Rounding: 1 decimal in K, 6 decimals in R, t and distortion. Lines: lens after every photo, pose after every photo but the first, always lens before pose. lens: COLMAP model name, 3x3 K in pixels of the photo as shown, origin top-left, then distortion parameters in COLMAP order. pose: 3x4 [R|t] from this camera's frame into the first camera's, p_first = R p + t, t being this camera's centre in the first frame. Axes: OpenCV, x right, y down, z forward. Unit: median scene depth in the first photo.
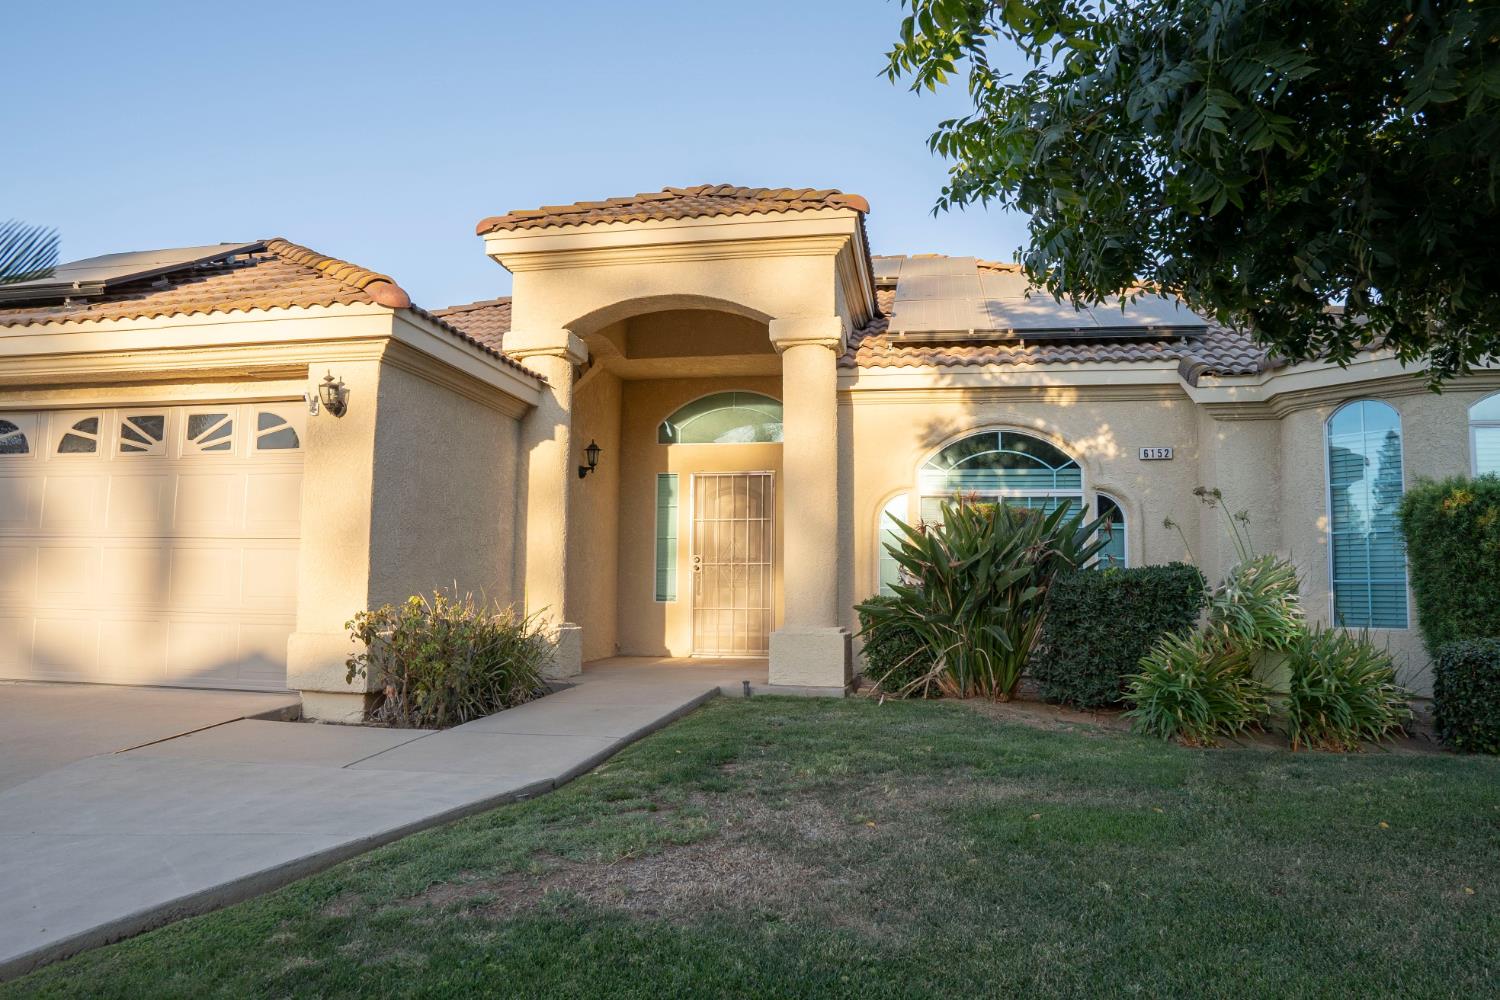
lens RADIAL K [[1056.0, 0, 746.0], [0, 1056.0, 497.8], [0, 0, 1]] dist [-0.110766, 0.073580]
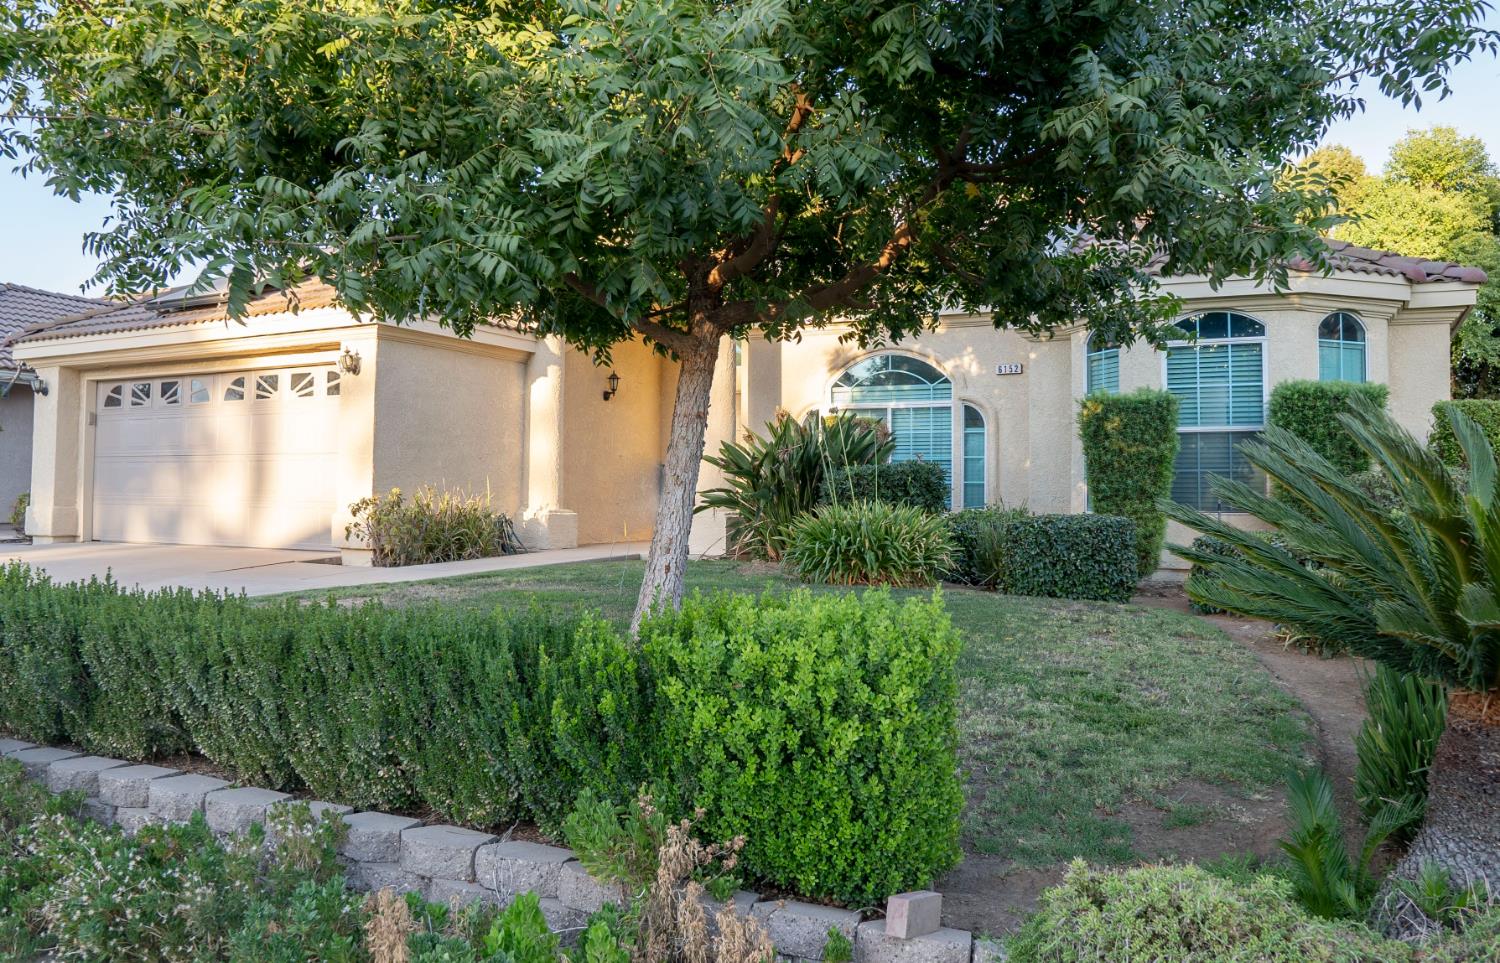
lens RADIAL K [[1151.2, 0, 781.2], [0, 1151.2, 454.2], [0, 0, 1]] dist [-0.096424, 0.000869]
pose [[0.961372, -0.016013, -0.274785, 0.588787], [0.029925, 0.998470, 0.046509, -0.016363], [0.273620, -0.052935, 0.960380, -0.404148]]
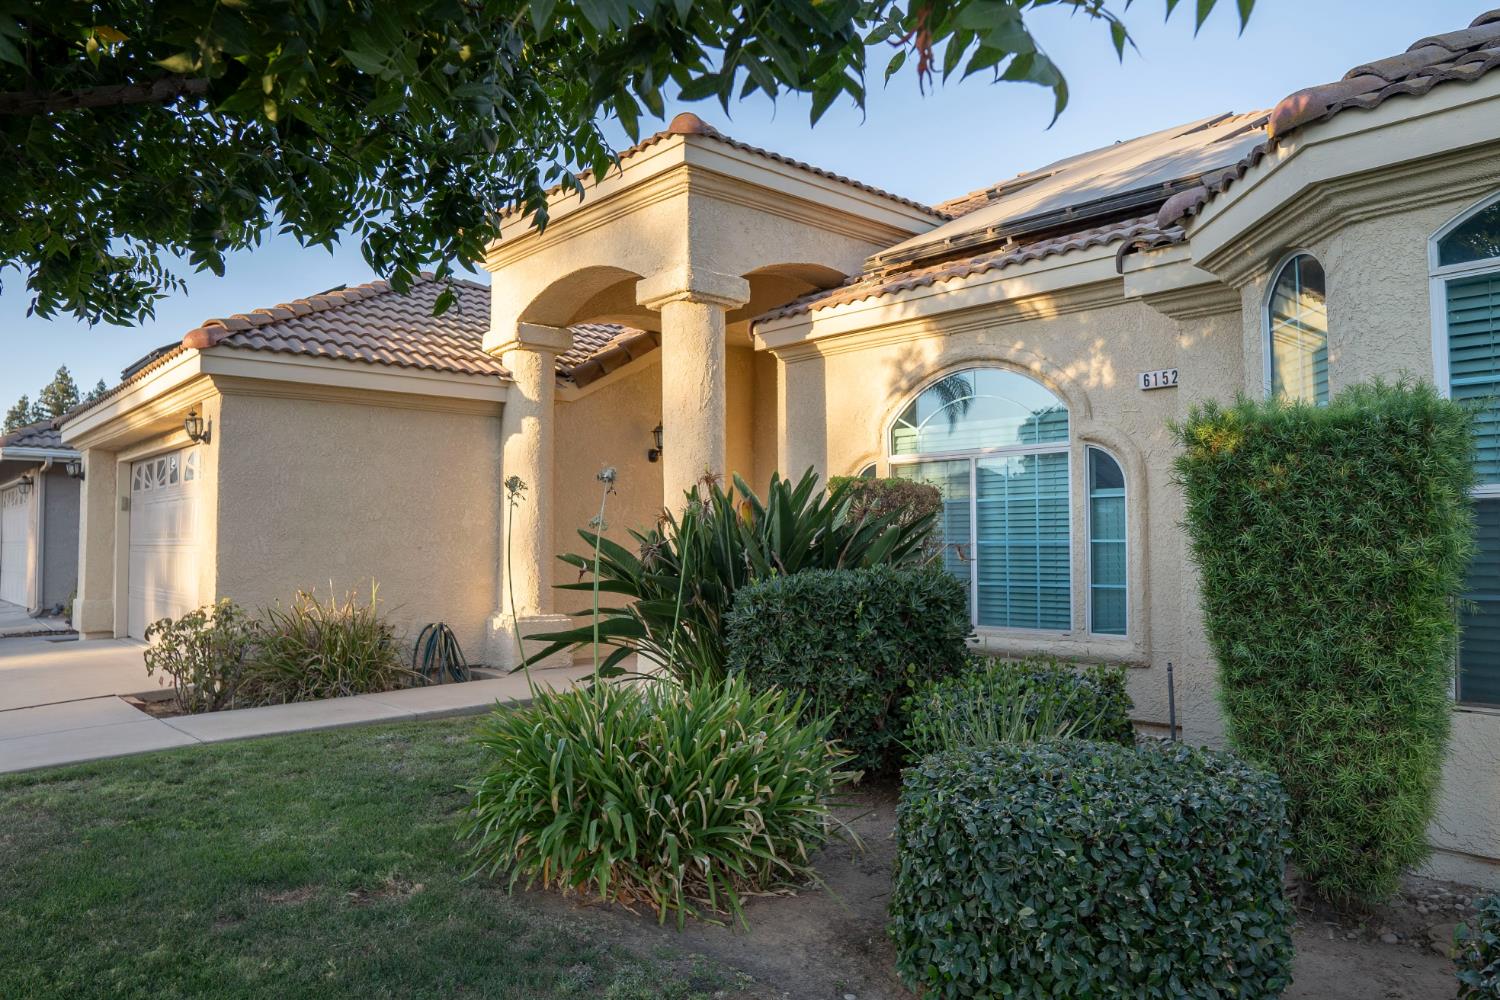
lens RADIAL K [[1056.0, 0, 746.0], [0, 1056.0, 497.8], [0, 0, 1]] dist [-0.110766, 0.073580]
pose [[0.791745, -0.041918, -0.609412, 0.678351], [0.068952, 0.997399, 0.020978, 0.000110], [0.606947, -0.058629, 0.792576, 0.378564]]
